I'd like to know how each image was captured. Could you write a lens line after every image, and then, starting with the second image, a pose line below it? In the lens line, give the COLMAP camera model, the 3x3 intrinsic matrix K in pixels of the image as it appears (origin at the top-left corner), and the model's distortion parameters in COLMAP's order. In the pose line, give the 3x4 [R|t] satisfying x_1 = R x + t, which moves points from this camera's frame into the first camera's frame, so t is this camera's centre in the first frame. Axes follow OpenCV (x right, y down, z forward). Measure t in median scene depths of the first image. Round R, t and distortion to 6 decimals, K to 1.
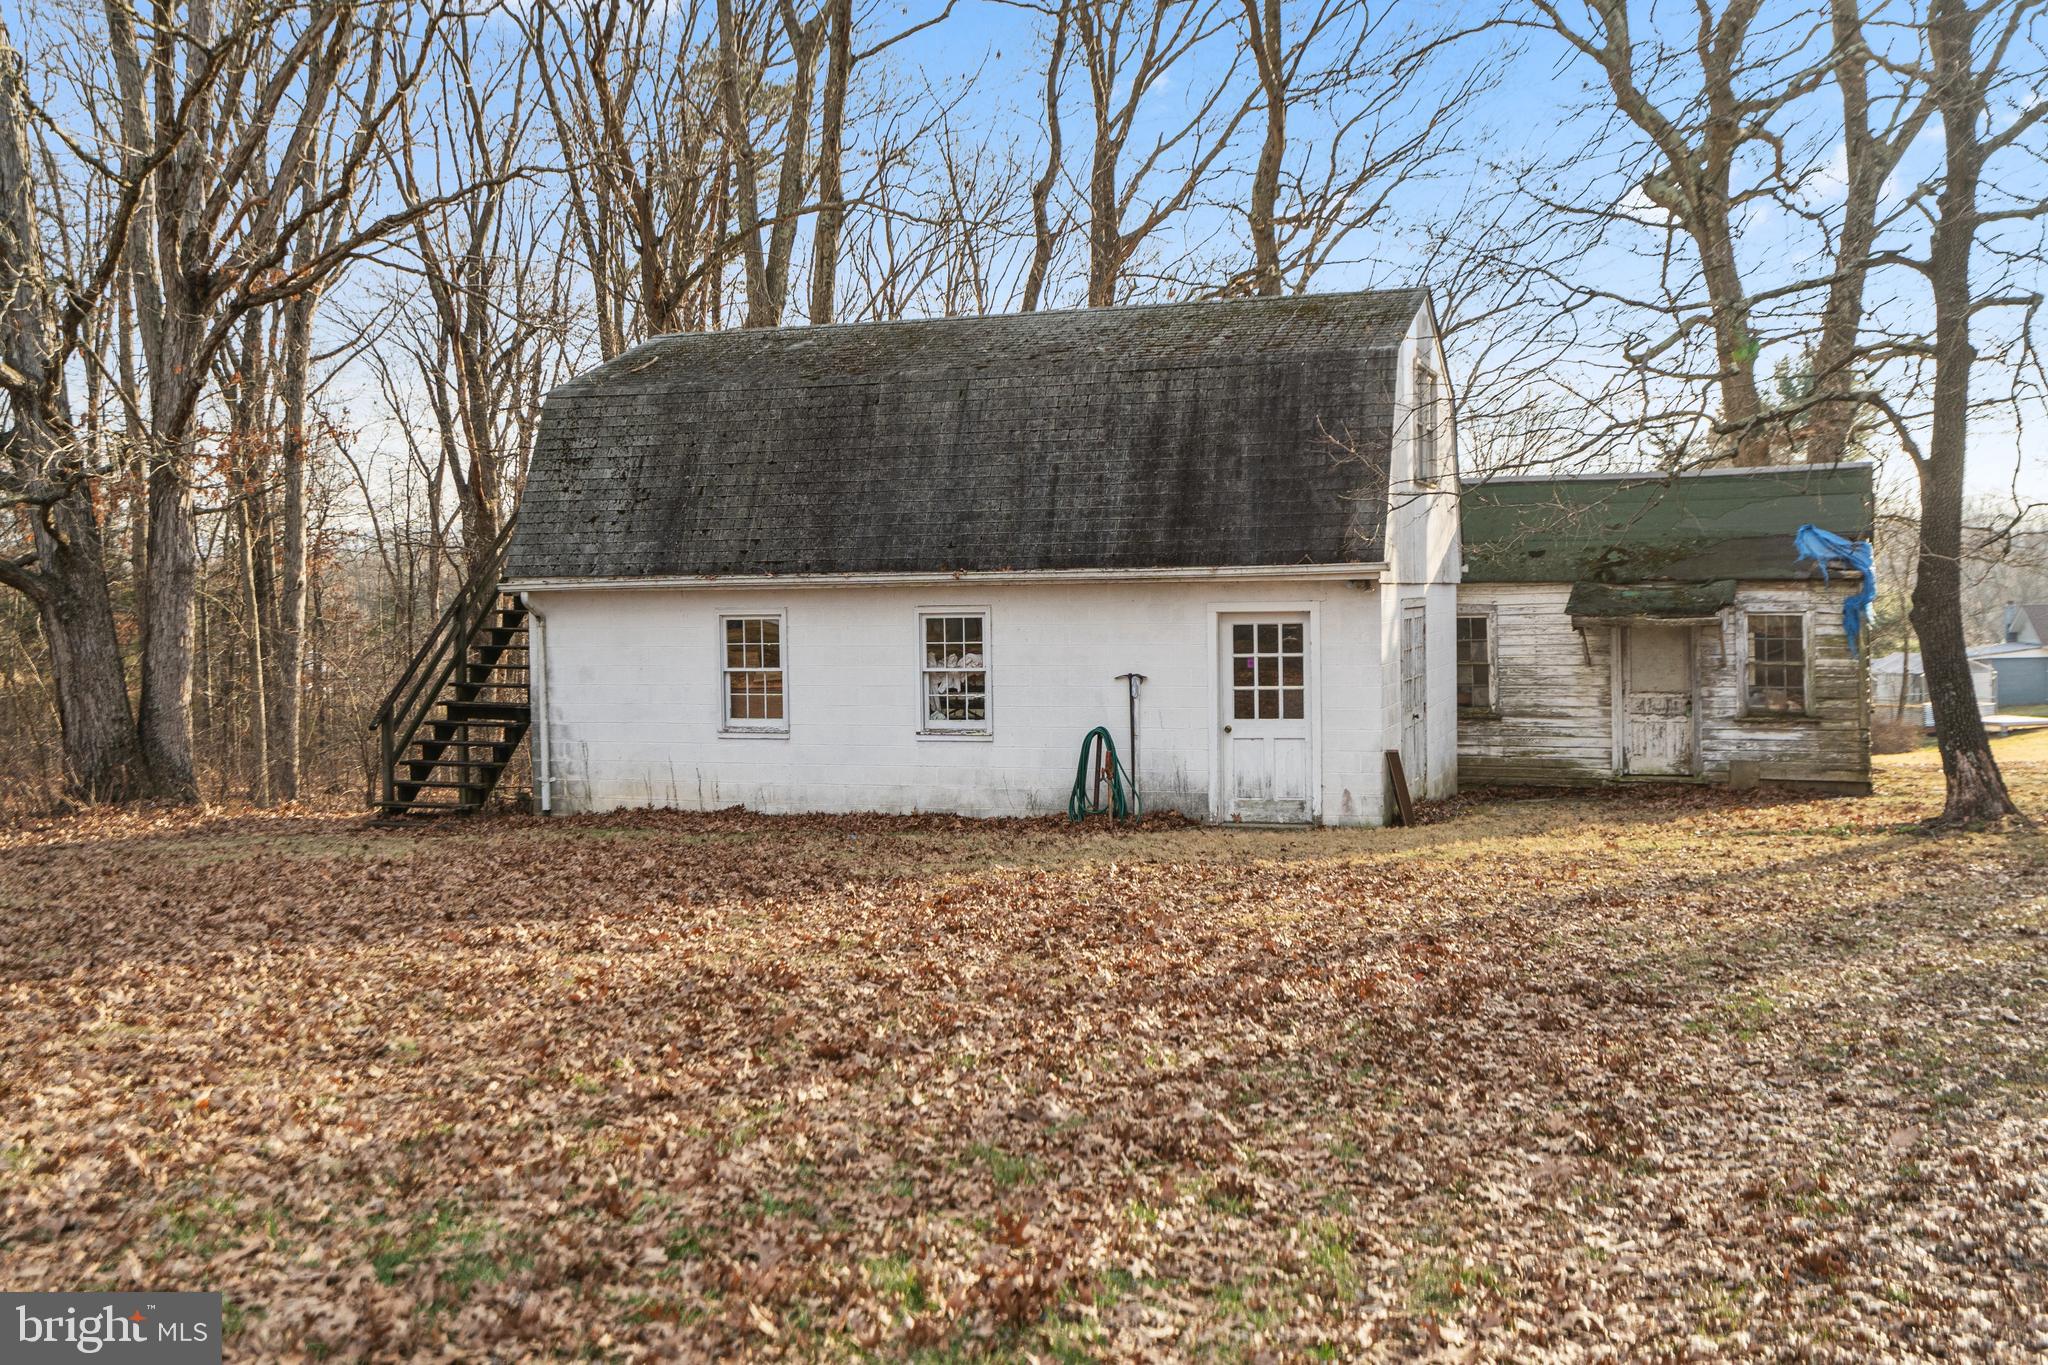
lens RADIAL K [[2069.1, 0, 1024.4], [0, 2069.1, 683.3], [0, 0, 1]] dist [-0.012960, 0.000000]
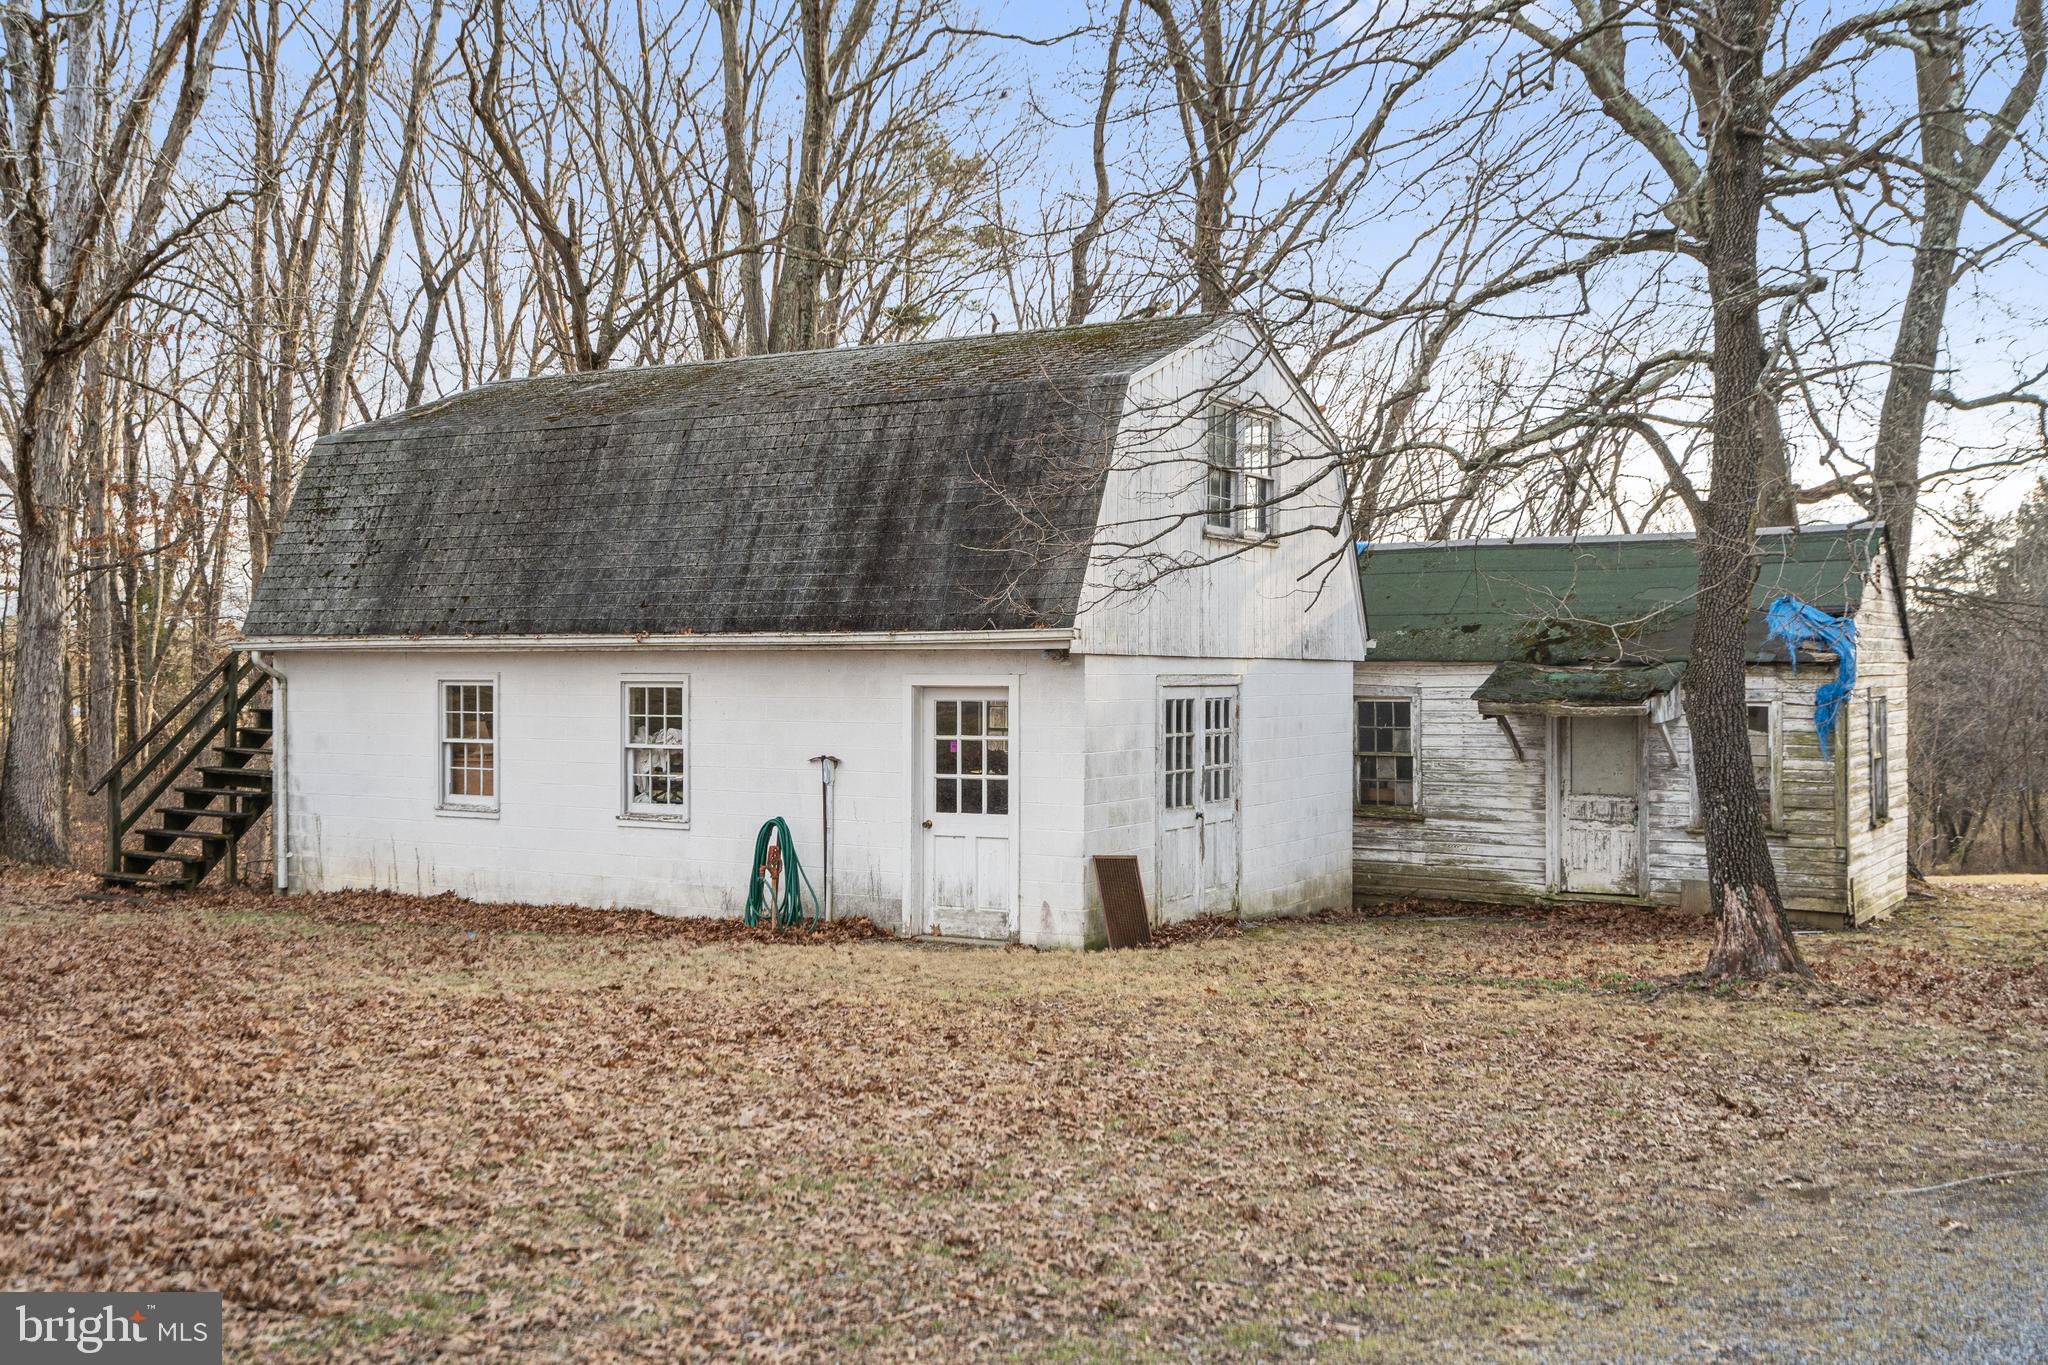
lens RADIAL K [[1999.1, 0, 1023.9], [0, 1999.1, 682.2], [0, 0, 1]] dist [-0.004509, 0.000000]
pose [[0.982862, 0.018752, -0.183389, 0.274365], [-0.025983, 0.998974, -0.037103, -0.006355], [0.182505, 0.041232, 0.982340, 0.193937]]
